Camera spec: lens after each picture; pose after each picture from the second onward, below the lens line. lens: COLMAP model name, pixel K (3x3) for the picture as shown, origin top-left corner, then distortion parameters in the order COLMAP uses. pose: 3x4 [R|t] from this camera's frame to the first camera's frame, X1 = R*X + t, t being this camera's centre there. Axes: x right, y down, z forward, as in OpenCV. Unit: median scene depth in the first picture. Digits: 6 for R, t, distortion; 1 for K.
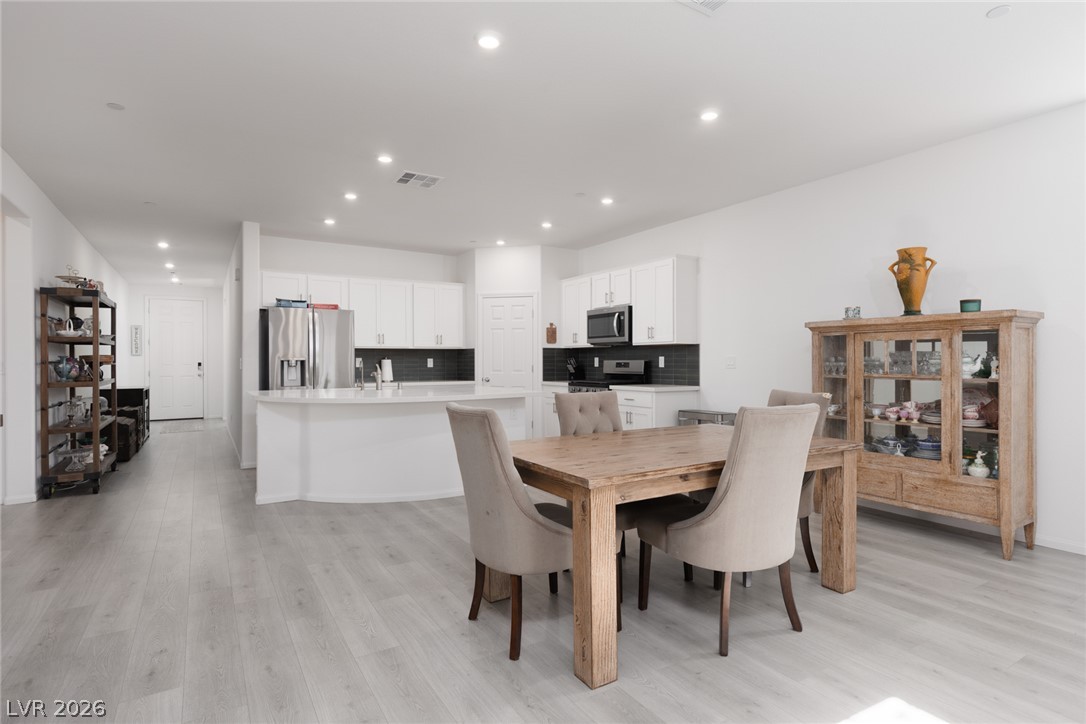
lens RADIAL K [[565.1, 0, 544.5], [0, 565.1, 357.1], [0, 0, 1]] dist [0.005303, -0.000973]
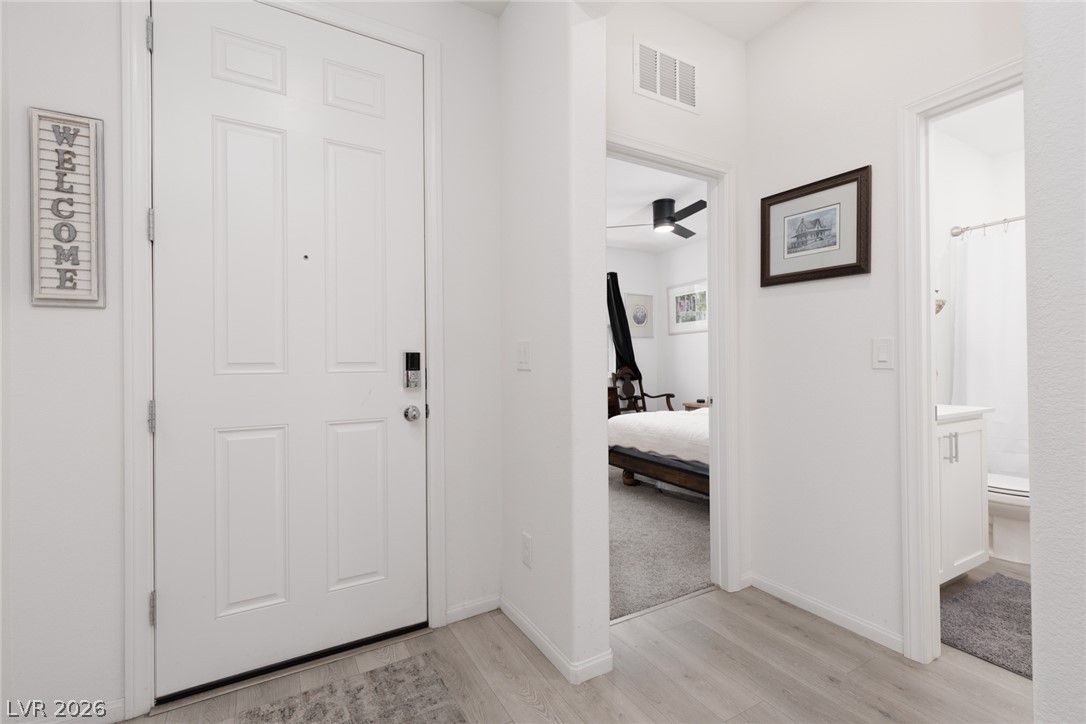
lens RADIAL K [[495.4, 0, 541.4], [0, 495.4, 361.0], [0, 0, 1]] dist [0.000638, 0.001476]
pose [[0.999999, -0.000719, 0.001507, -1.007088], [0.000711, 0.999985, 0.005489, 0.020849], [-0.001511, -0.005488, 0.999984, 1.474297]]
